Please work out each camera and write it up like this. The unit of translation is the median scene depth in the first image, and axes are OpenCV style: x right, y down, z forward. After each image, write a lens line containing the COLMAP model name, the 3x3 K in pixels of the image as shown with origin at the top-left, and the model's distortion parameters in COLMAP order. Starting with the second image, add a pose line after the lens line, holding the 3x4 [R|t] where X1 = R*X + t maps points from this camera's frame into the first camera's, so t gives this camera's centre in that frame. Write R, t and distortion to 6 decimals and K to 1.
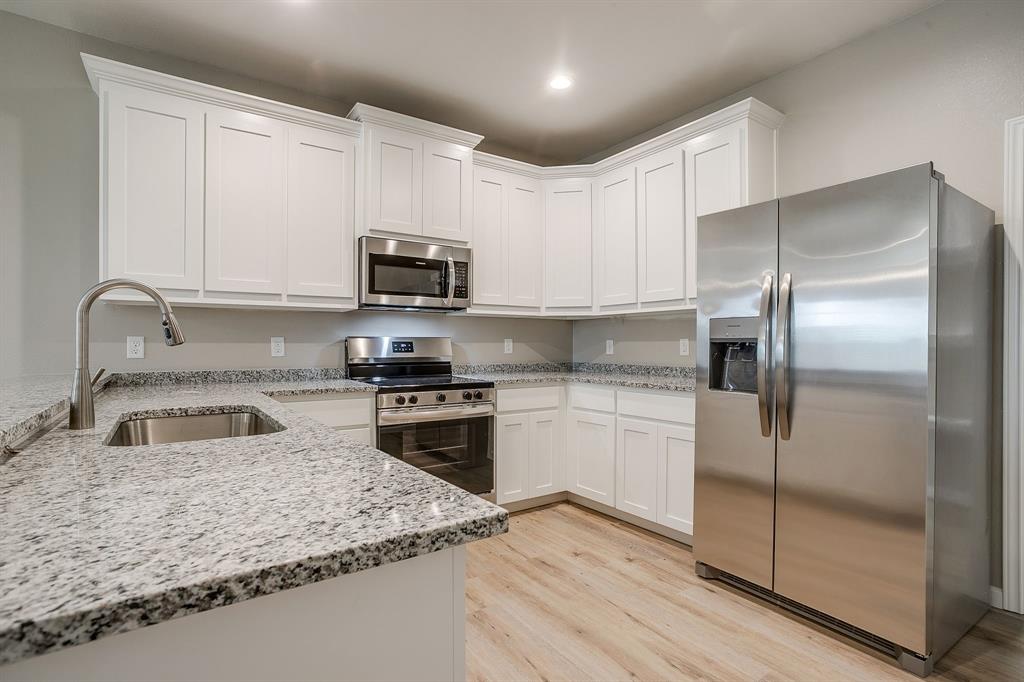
lens RADIAL K [[495.0, 0, 508.3], [0, 495.0, 339.4], [0, 0, 1]] dist [0.003359, 0.001062]
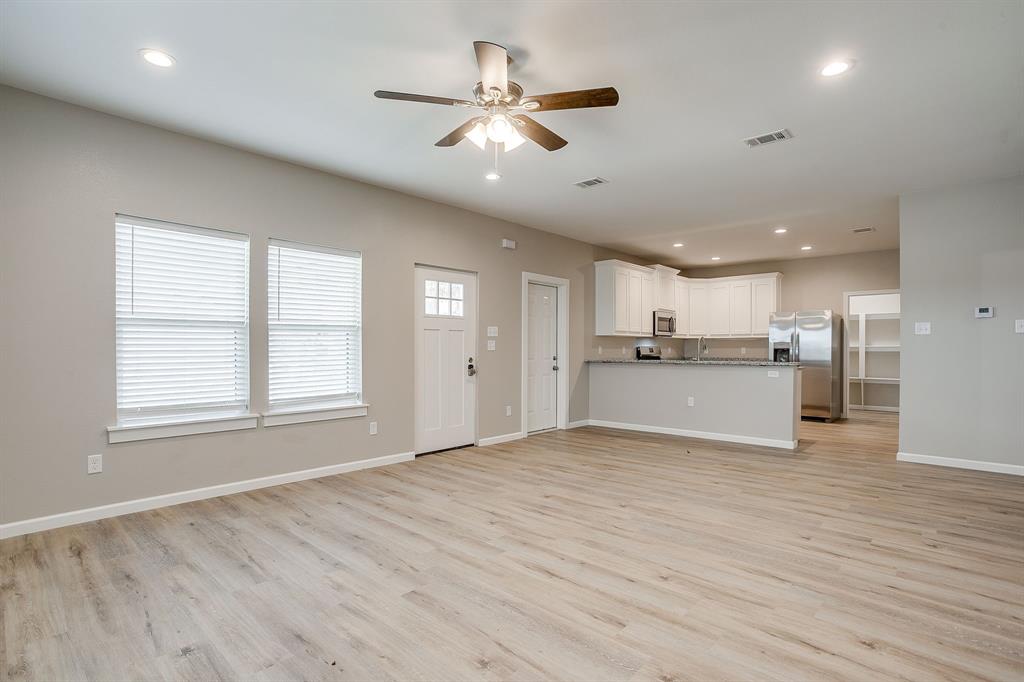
lens RADIAL K [[495.0, 0, 514.1], [0, 495.0, 346.2], [0, 0, 1]] dist [0.003359, 0.001062]
pose [[0.965260, 0.001989, 0.261285, -1.983153], [-0.003149, 0.999987, 0.004022, -0.019784], [-0.261274, -0.004705, 0.965253, -1.635853]]
